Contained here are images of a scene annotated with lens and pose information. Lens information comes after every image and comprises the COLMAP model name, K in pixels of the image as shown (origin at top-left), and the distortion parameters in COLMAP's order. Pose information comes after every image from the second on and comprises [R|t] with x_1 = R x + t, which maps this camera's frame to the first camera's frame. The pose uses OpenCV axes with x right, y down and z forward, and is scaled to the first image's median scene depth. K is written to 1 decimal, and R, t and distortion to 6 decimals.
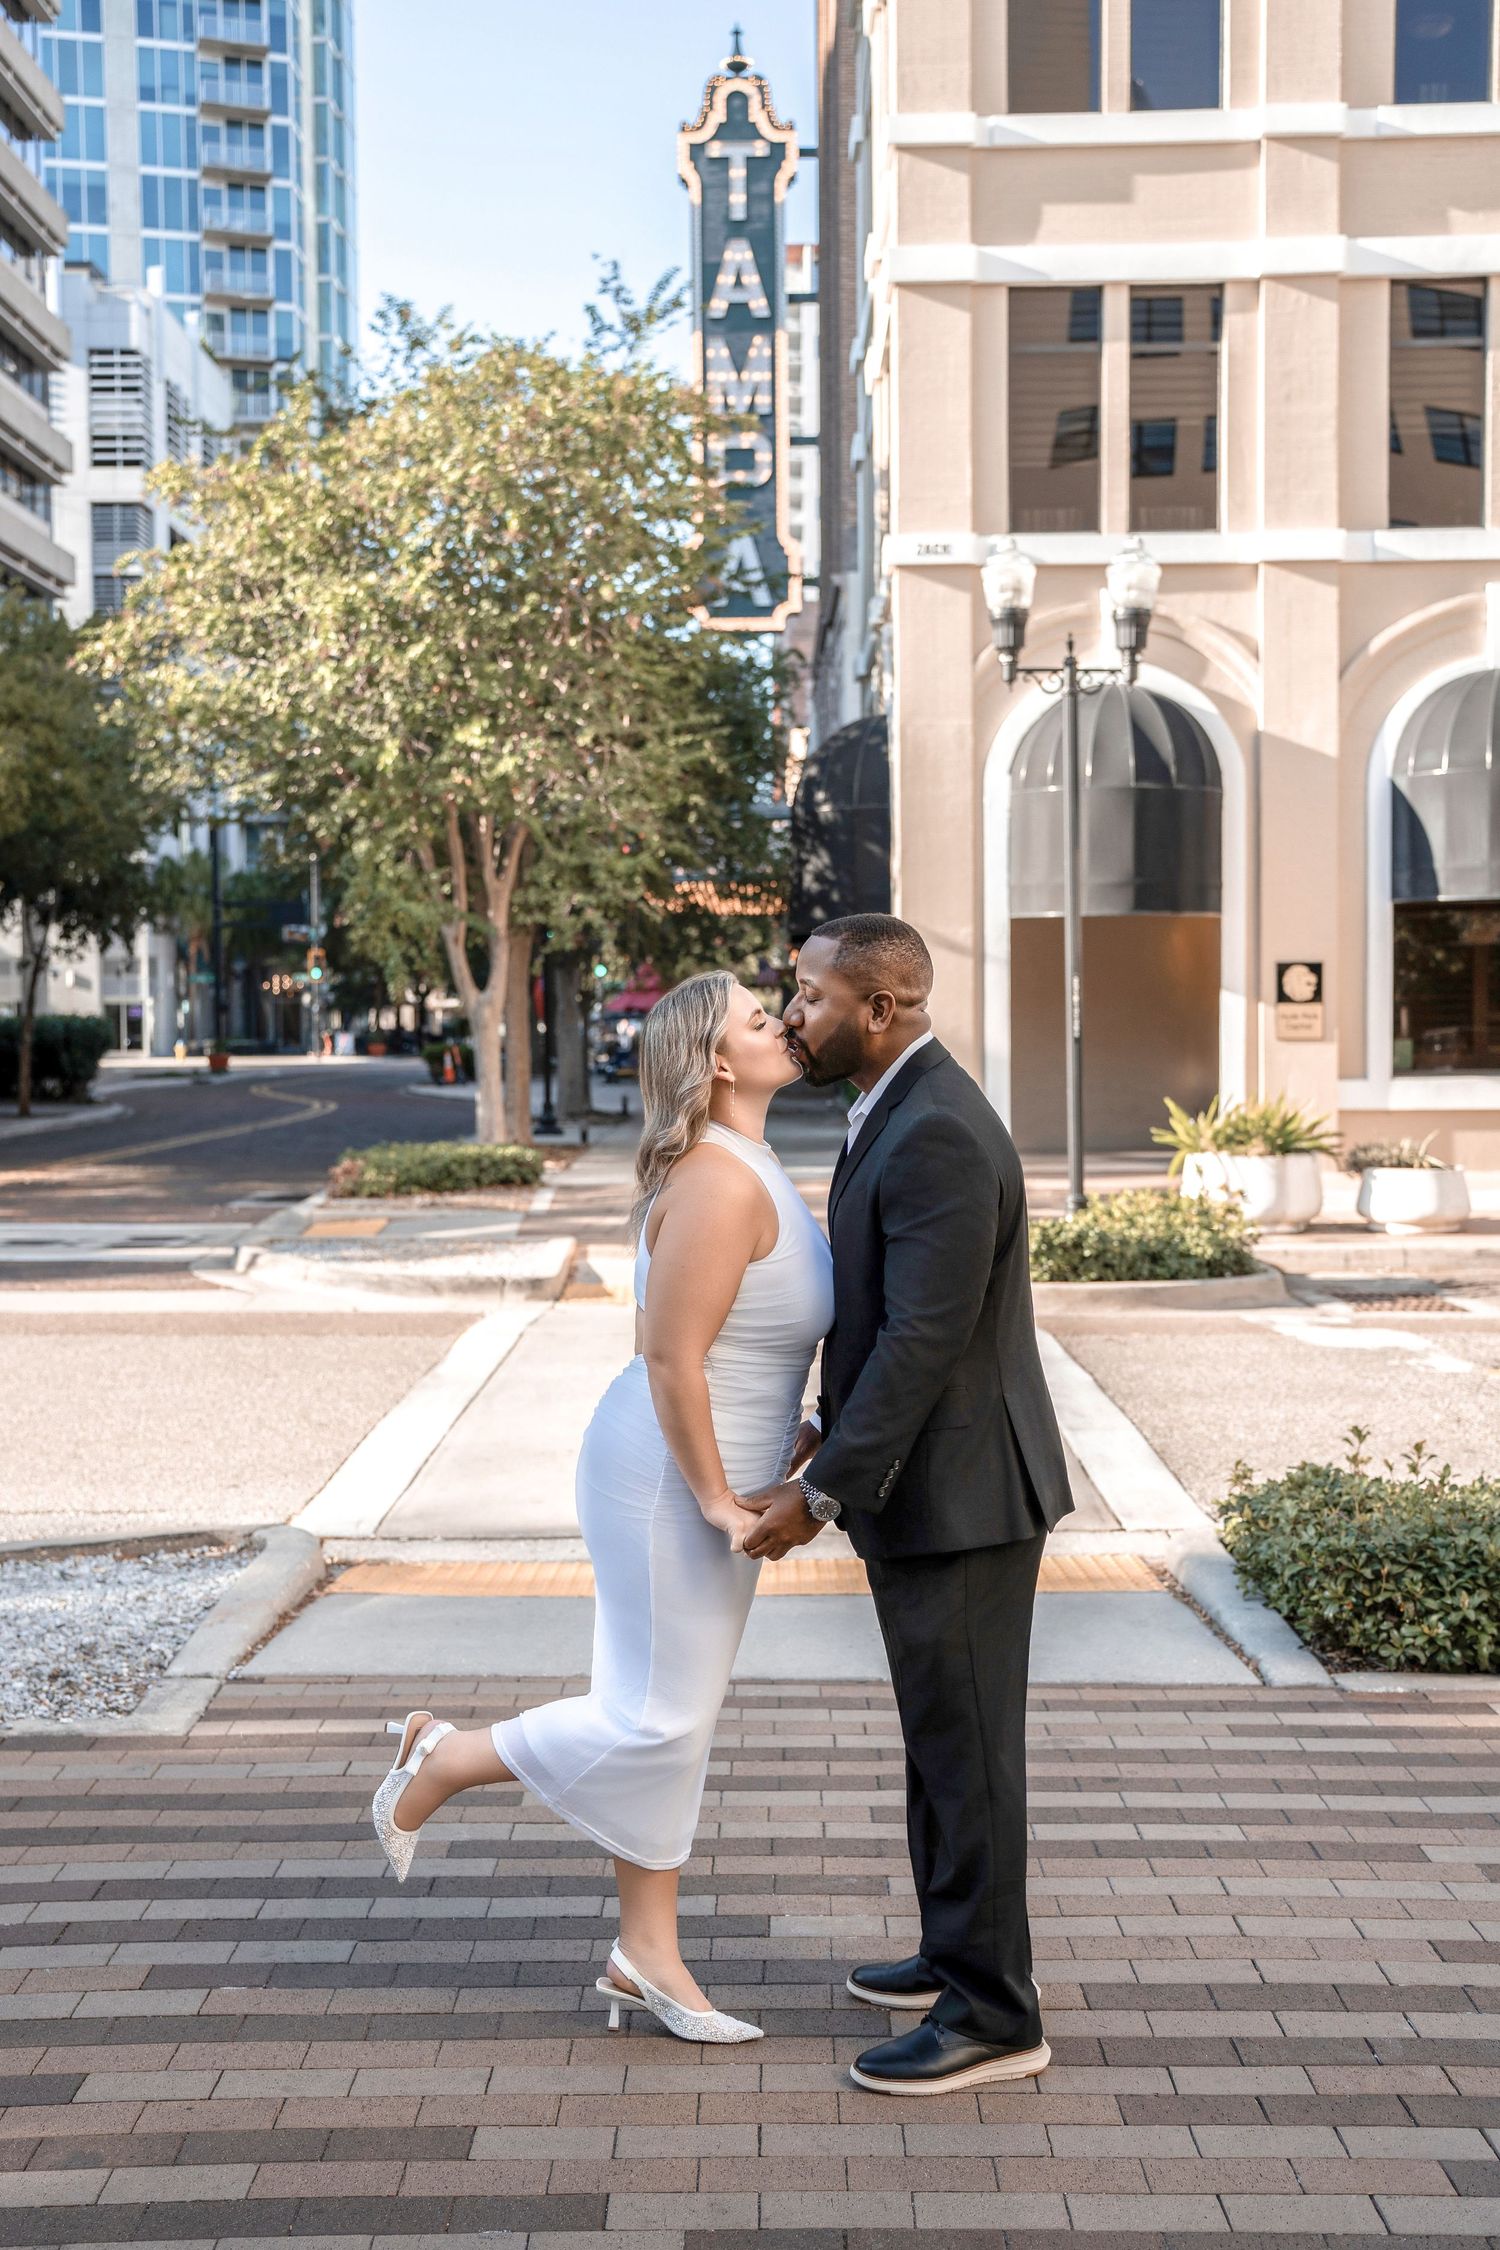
lens RADIAL K [[2301.1, 0, 747.8], [0, 2301.1, 1125.7], [0, 0, 1]] dist [-0.002835, 0.000000]
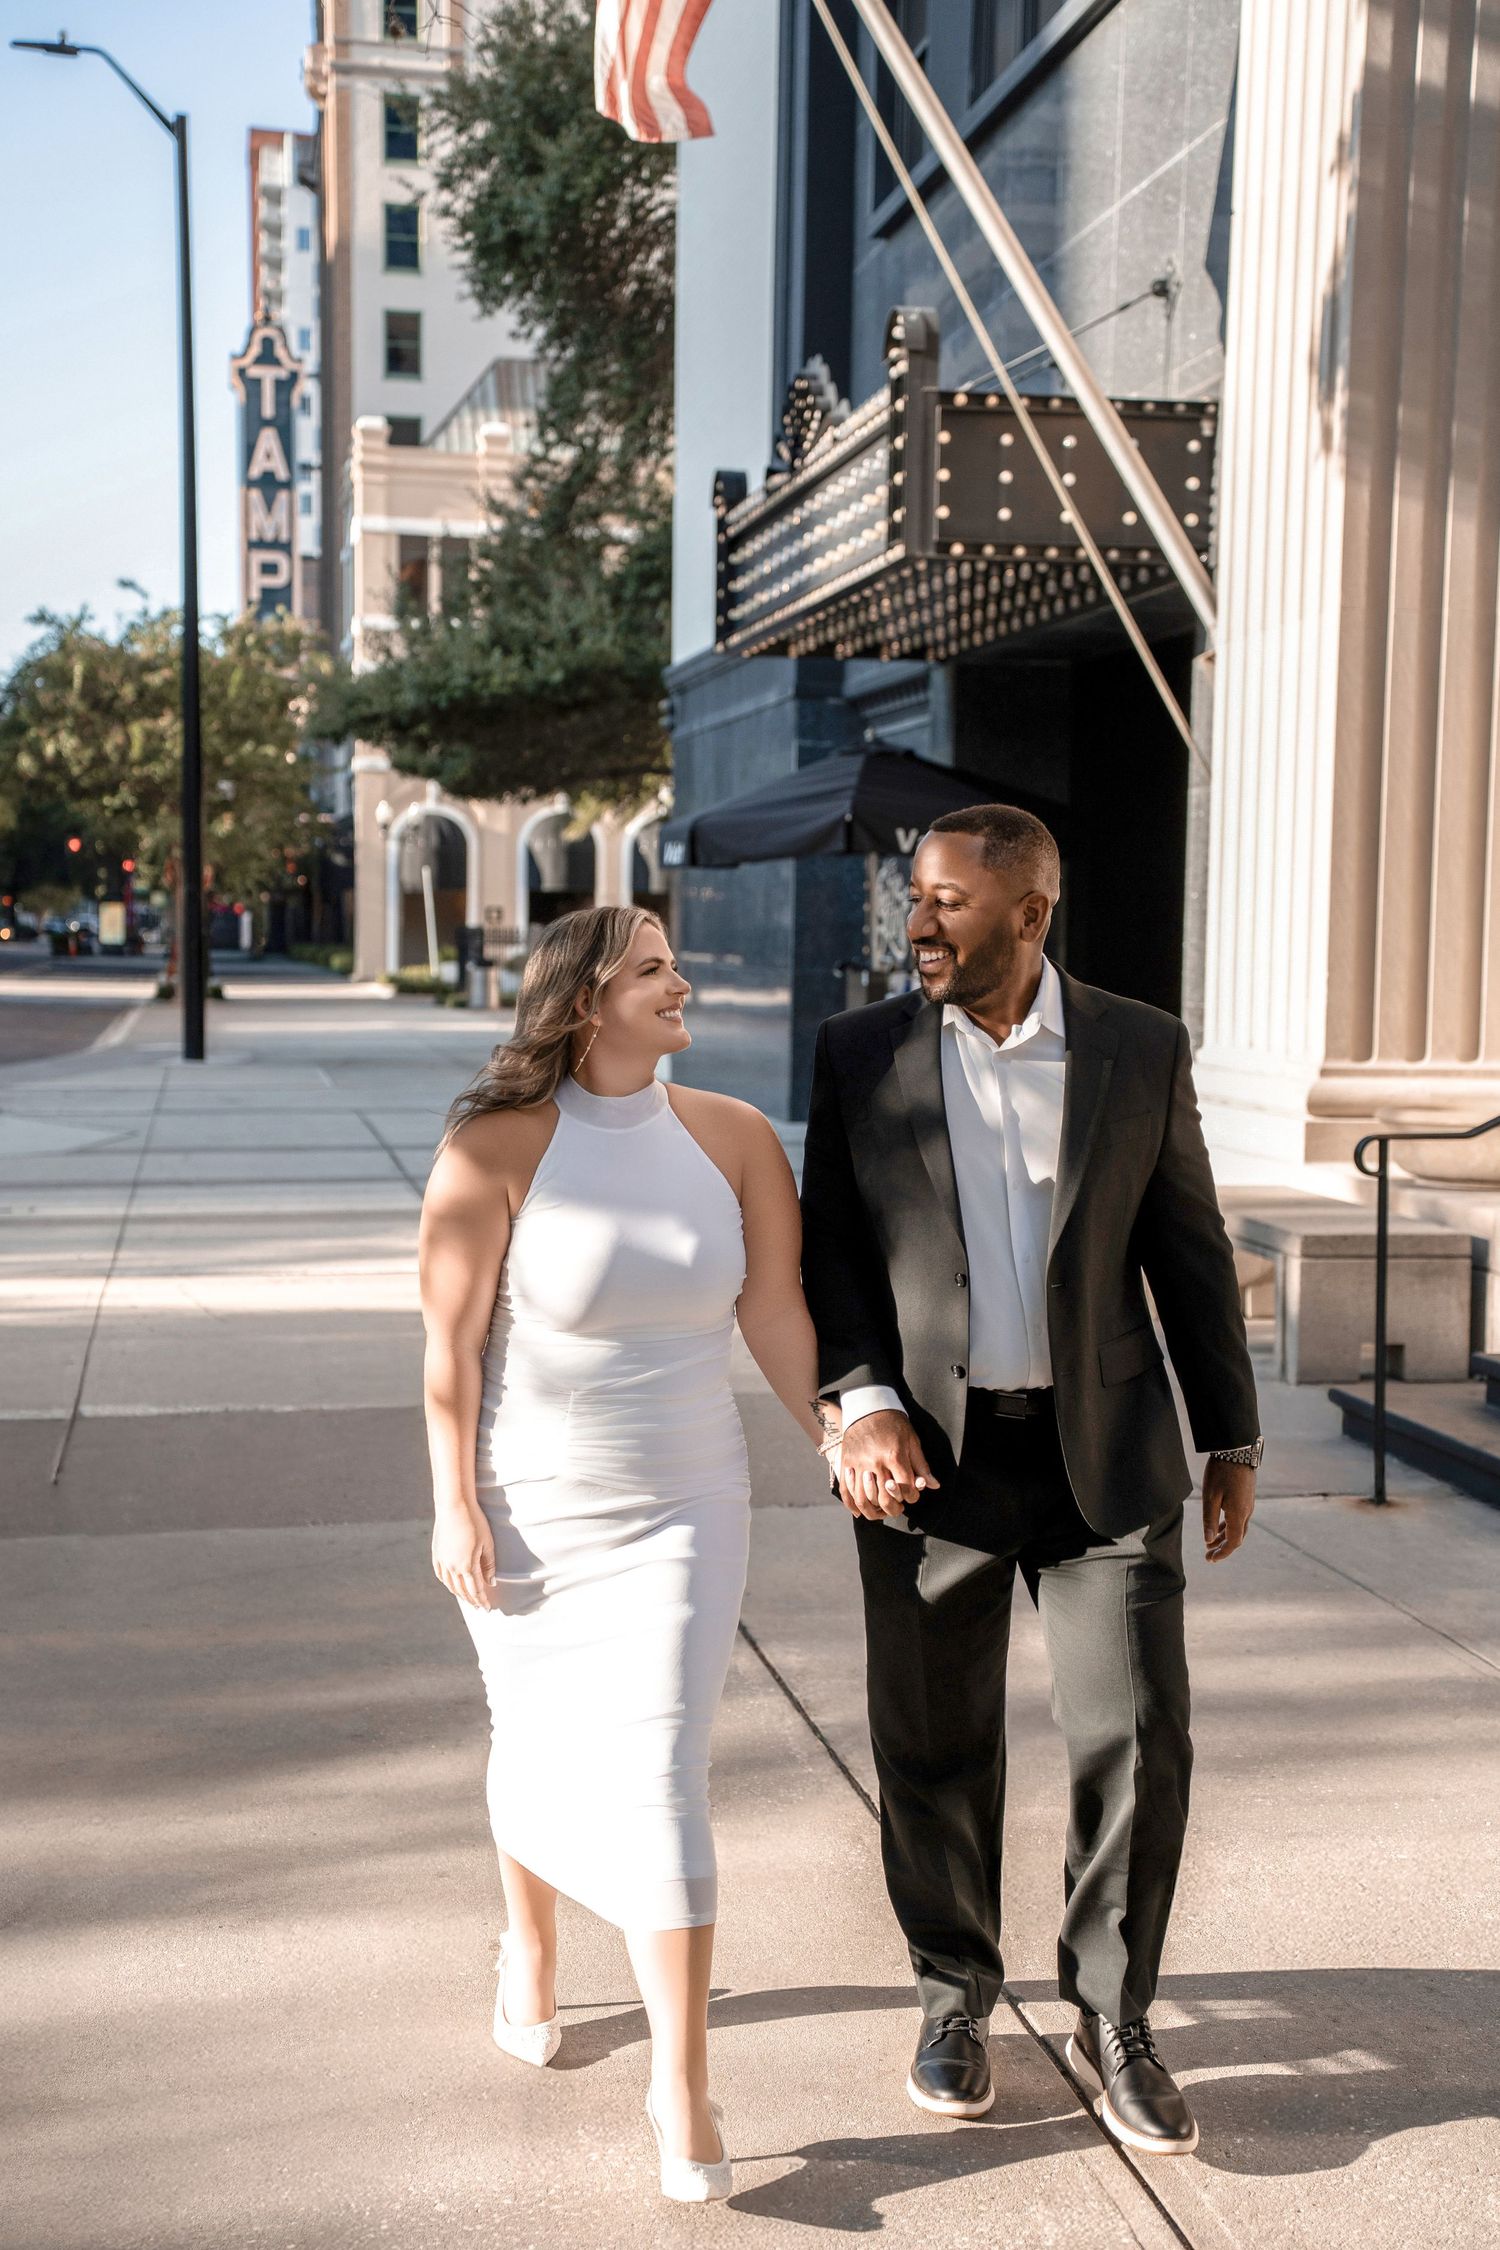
lens RADIAL K [[2989.1, 0, 750.3], [0, 2989.1, 1126.2], [0, 0, 1]] dist [0.151003, 0.000000]
pose [[0.984955, 0.008188, 0.172616, -0.032861], [-0.011557, 0.999762, 0.018520, 0.050479], [-0.172423, -0.020236, 0.984815, -1.112228]]
